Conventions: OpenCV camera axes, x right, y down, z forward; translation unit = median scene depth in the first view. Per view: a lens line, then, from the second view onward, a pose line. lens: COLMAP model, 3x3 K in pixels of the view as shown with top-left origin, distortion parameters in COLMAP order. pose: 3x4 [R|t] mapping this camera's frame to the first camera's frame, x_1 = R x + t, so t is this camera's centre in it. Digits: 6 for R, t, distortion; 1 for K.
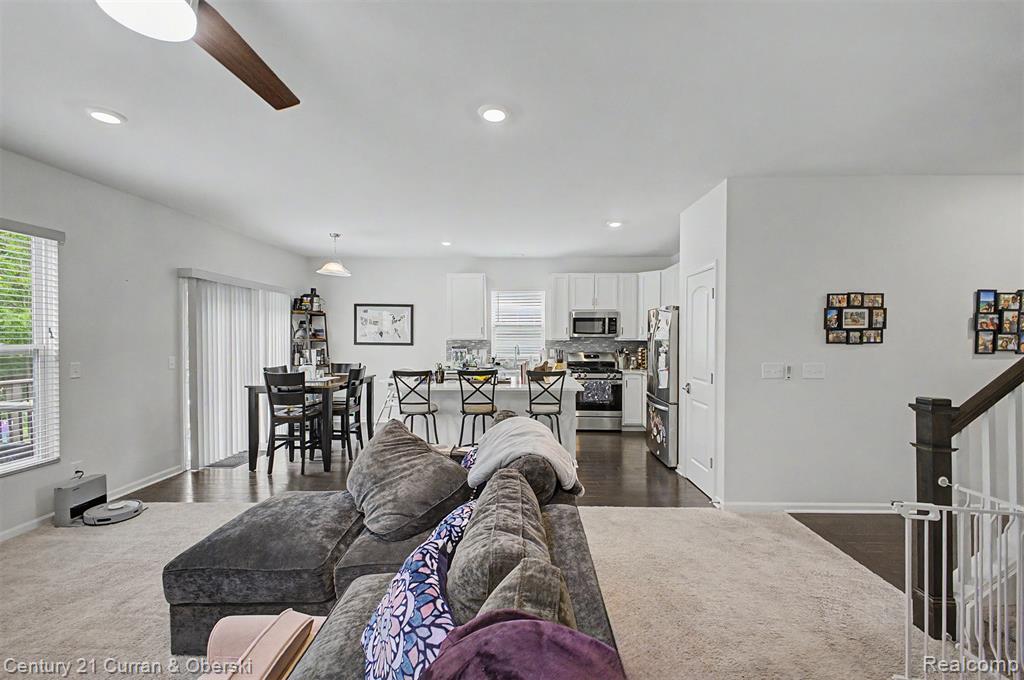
lens RADIAL K [[437.2, 0, 512.0], [0, 437.2, 340.0], [0, 0, 1]] dist [0.032408, 0.000056]
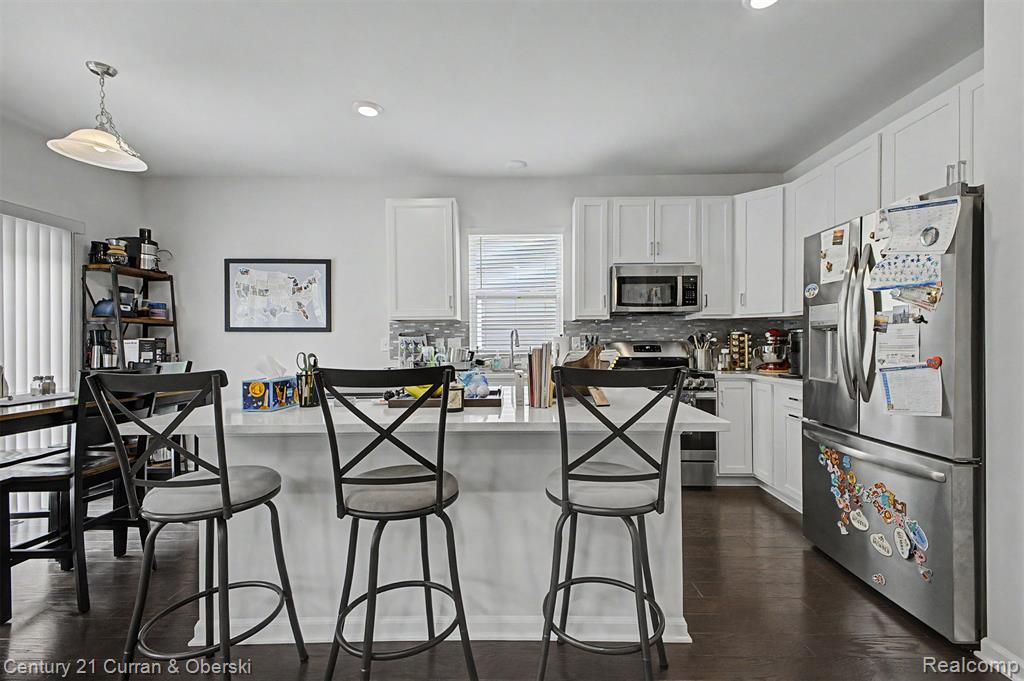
lens RADIAL K [[437.2, 0, 512.0], [0, 437.2, 340.5], [0, 0, 1]] dist [0.032408, 0.000056]
pose [[0.999911, -0.007945, 0.010716, 0.001496], [0.008131, 0.999815, -0.017414, 0.036585], [-0.010576, 0.017499, 0.999791, 0.448053]]
